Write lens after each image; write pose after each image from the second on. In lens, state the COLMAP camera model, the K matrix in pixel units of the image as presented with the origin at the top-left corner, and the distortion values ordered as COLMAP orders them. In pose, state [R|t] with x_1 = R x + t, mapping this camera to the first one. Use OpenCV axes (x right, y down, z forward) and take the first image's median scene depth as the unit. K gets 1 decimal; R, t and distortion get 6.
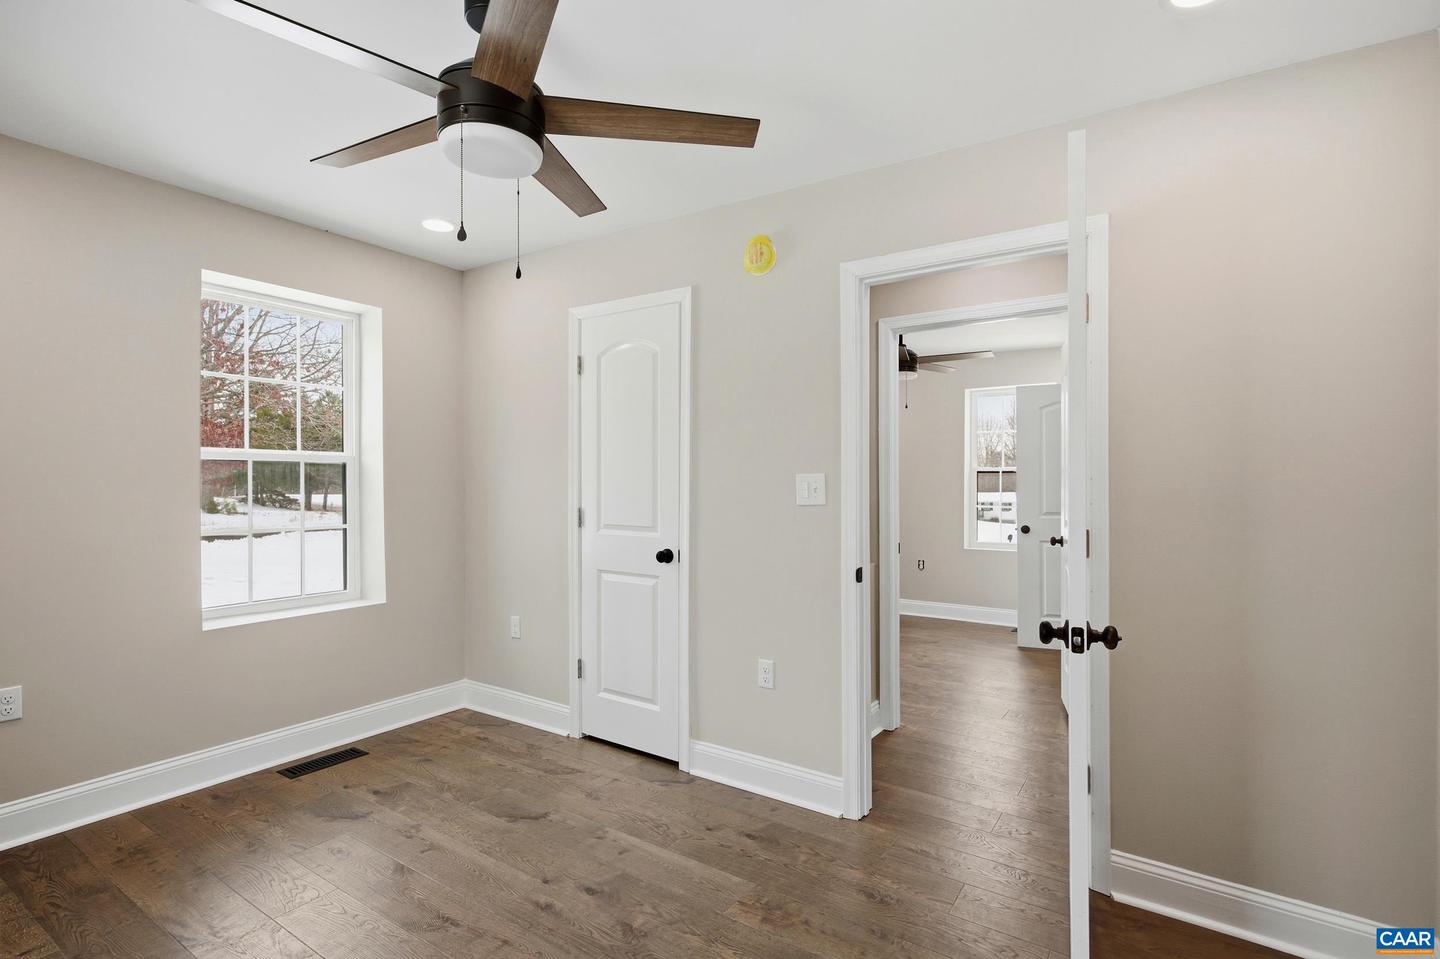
lens RADIAL K [[693.0, 0, 728.6], [0, 693.0, 484.1], [0, 0, 1]] dist [0.001397, 0.000036]
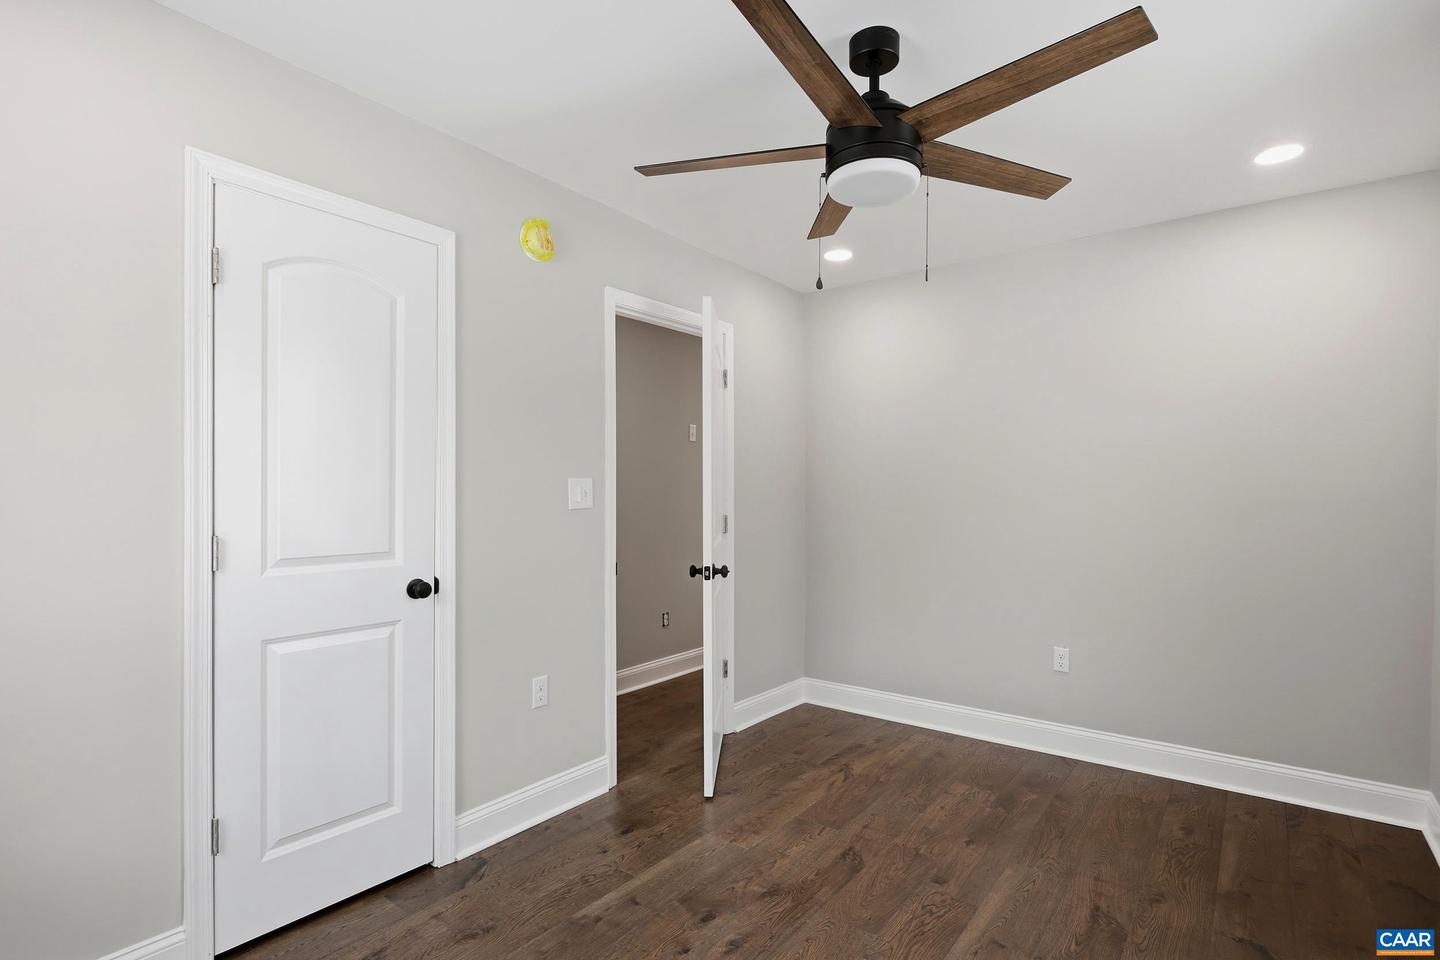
lens RADIAL K [[693.0, 0, 726.6], [0, 693.0, 491.3], [0, 0, 1]] dist [0.001397, 0.000036]
pose [[0.073179, -0.009294, 0.997275, -0.877139], [-0.000041, 0.999957, 0.009322, -0.005565], [-0.997319, -0.000723, 0.073176, 0.697124]]
